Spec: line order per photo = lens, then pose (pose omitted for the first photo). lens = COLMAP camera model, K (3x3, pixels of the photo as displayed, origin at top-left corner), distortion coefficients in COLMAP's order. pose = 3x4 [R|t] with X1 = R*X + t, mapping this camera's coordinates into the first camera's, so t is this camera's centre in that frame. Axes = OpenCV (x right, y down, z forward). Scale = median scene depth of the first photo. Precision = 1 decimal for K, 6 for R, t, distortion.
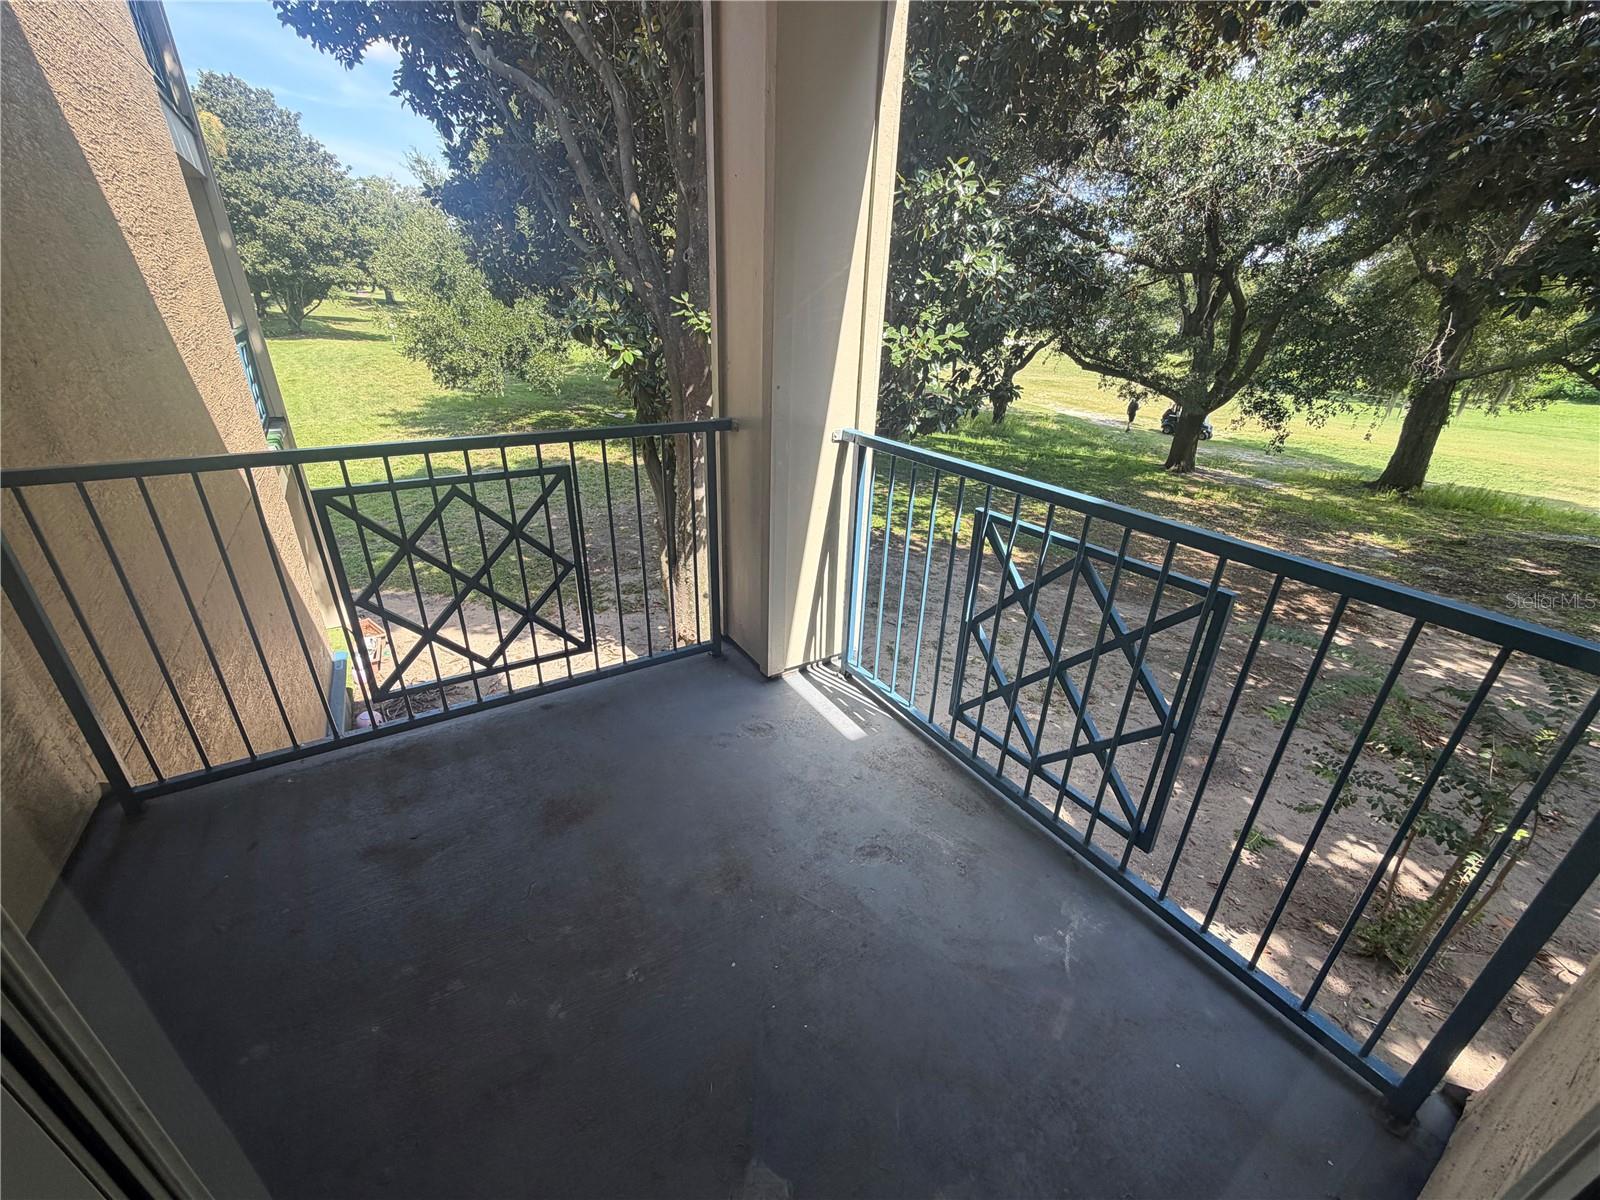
lens RADIAL K [[637.0, 0, 795.2], [0, 637.0, 600.2], [0, 0, 1]] dist [-0.000087, -0.000094]
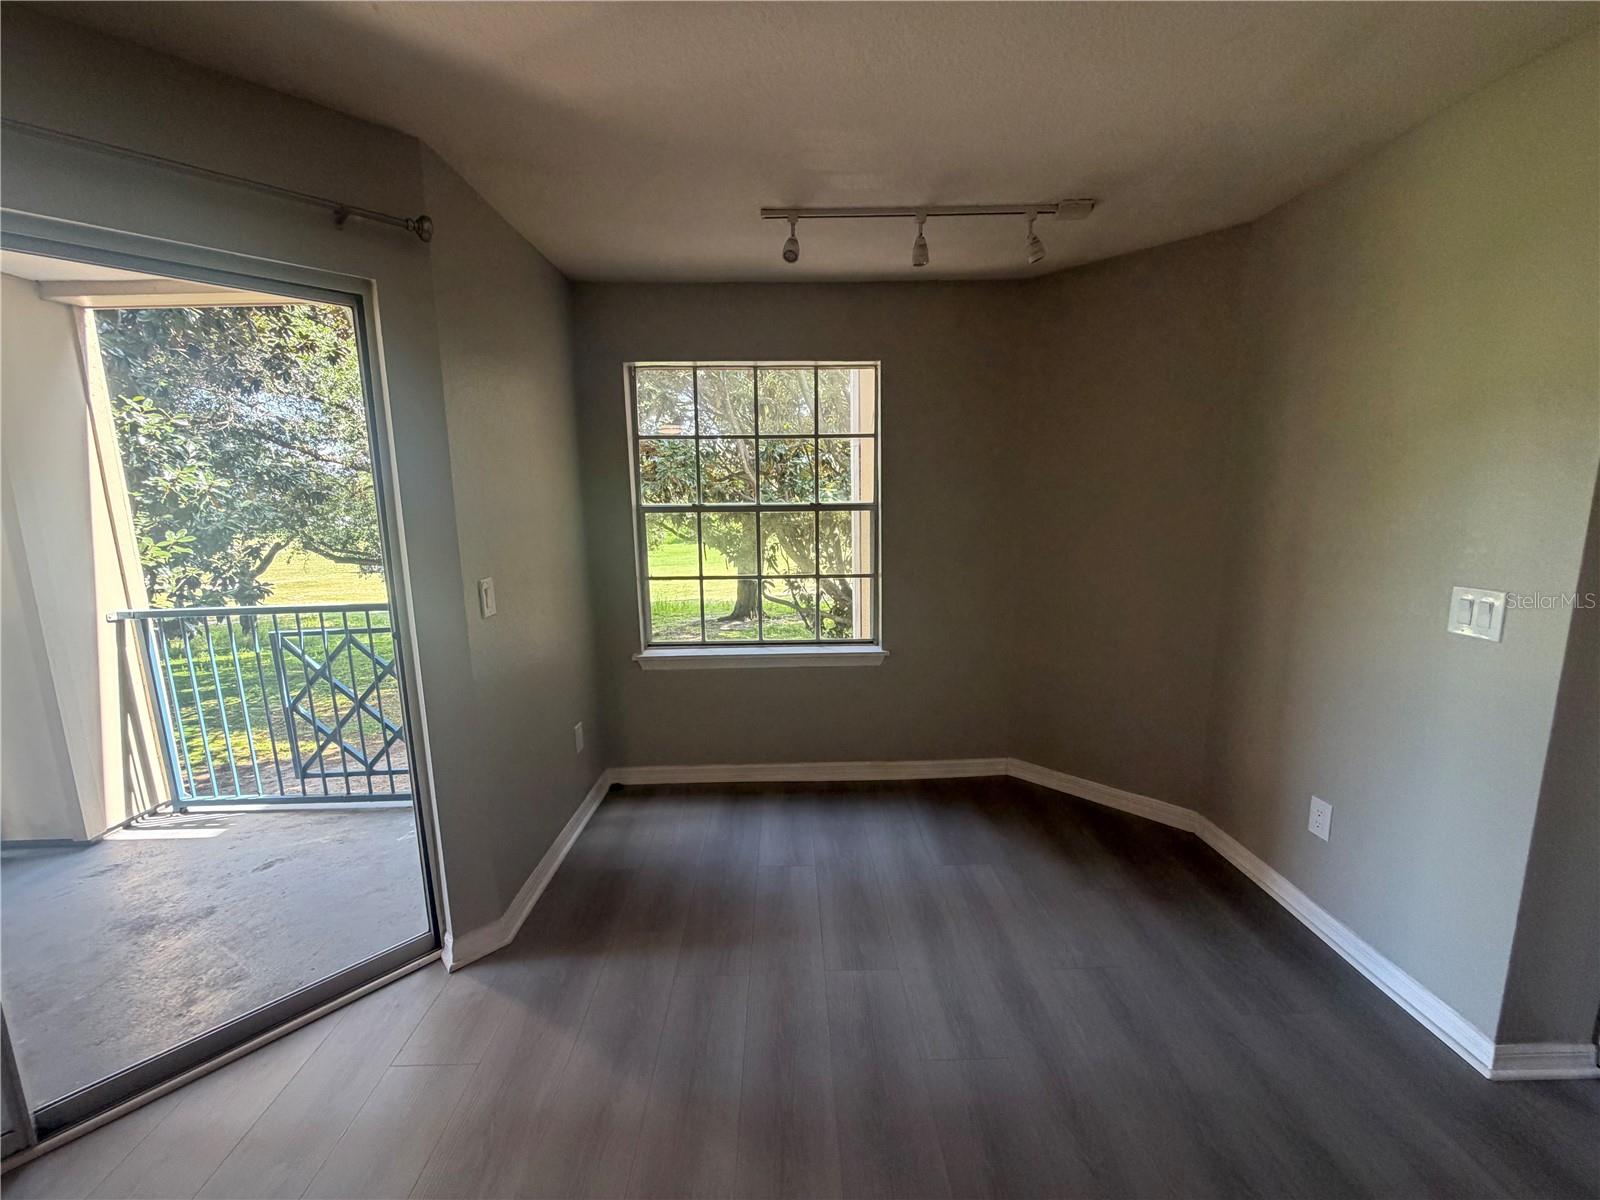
lens RADIAL K [[637.0, 0, 795.2], [0, 637.0, 600.2], [0, 0, 1]] dist [-0.000087, -0.000094]
pose [[0.514755, -0.178618, 0.838524, -0.126923], [0.401441, 0.914427, -0.051651, 0.139947], [-0.757544, 0.363206, 0.542411, -0.313620]]
